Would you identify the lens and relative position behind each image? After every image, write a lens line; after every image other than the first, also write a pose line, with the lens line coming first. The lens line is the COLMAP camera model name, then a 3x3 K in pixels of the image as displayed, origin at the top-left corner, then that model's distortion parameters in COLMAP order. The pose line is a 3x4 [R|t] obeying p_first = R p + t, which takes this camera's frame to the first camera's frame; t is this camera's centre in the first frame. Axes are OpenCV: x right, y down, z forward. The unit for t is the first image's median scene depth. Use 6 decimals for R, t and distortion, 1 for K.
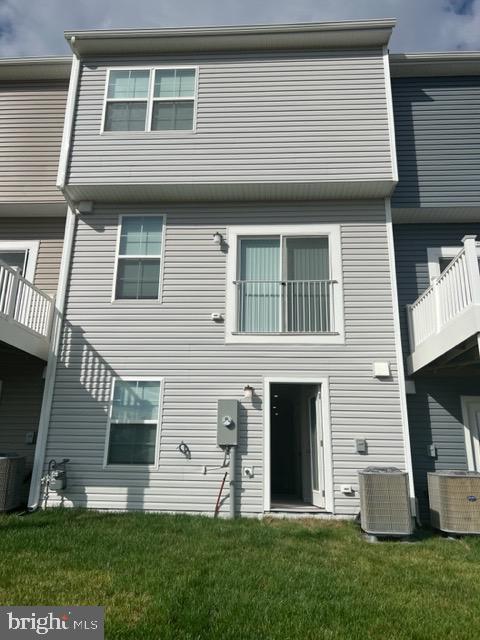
lens RADIAL K [[480.7, 0, 240.0], [0, 480.7, 320.0], [0, 0, 1]] dist [0.048783, -0.065732]
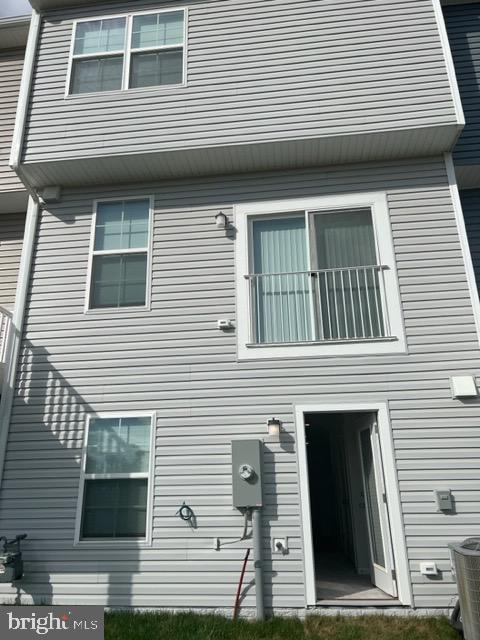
lens RADIAL K [[480.7, 0, 240.0], [0, 480.7, 320.0], [0, 0, 1]] dist [0.048783, -0.065732]
pose [[0.998203, -0.051118, -0.031266, -0.002266], [0.049768, 0.997855, -0.042527, 0.019298], [0.033373, 0.040895, 0.998606, 0.273239]]
